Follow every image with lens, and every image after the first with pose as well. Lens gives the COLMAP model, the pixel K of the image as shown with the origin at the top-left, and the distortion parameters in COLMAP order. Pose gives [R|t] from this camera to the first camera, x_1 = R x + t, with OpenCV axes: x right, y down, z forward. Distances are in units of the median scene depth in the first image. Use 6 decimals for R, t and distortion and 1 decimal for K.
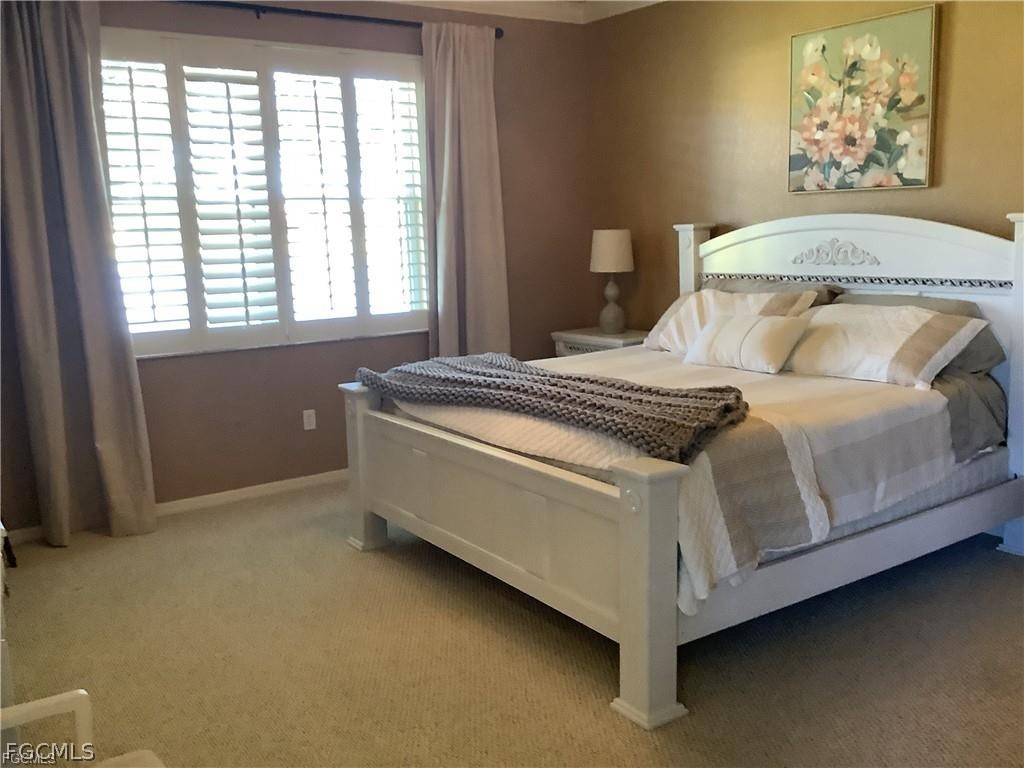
lens RADIAL K [[917.6, 0, 516.0], [0, 917.6, 384.1], [0, 0, 1]] dist [0.000434, -0.007390]
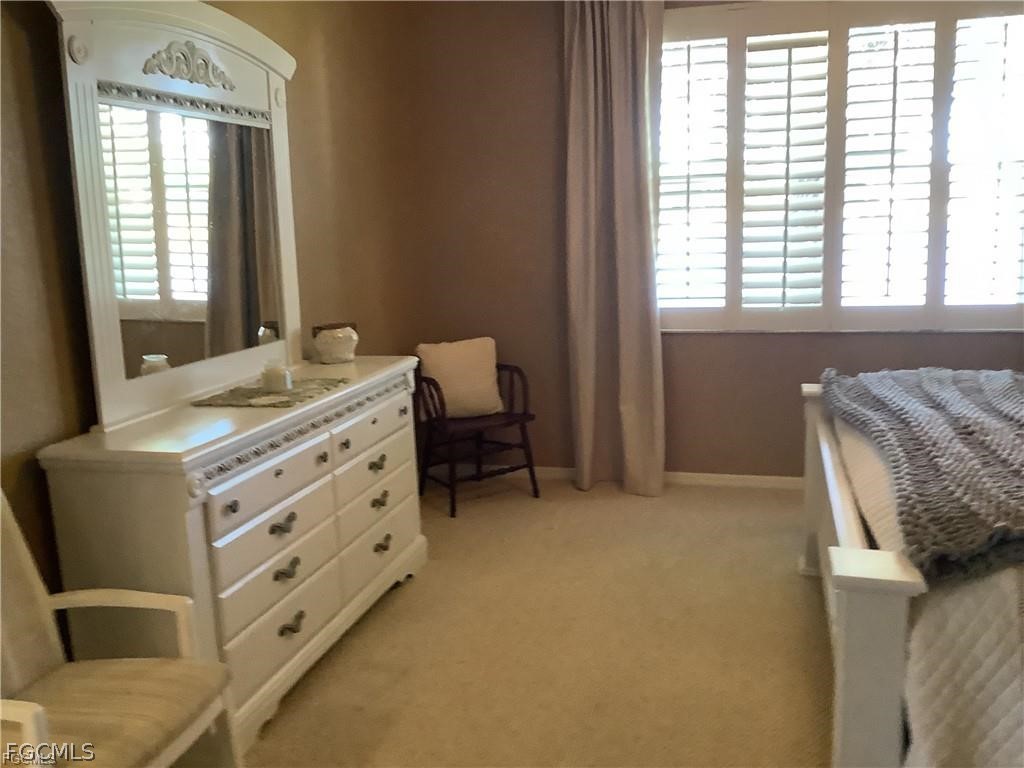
lens RADIAL K [[917.6, 0, 513.6], [0, 917.6, 383.8], [0, 0, 1]] dist [0.000434, -0.007390]
pose [[0.638348, 0.127943, -0.759041, 0.258699], [-0.108333, 0.991208, 0.075969, -0.029273], [0.762086, 0.033735, 0.646596, 0.190720]]
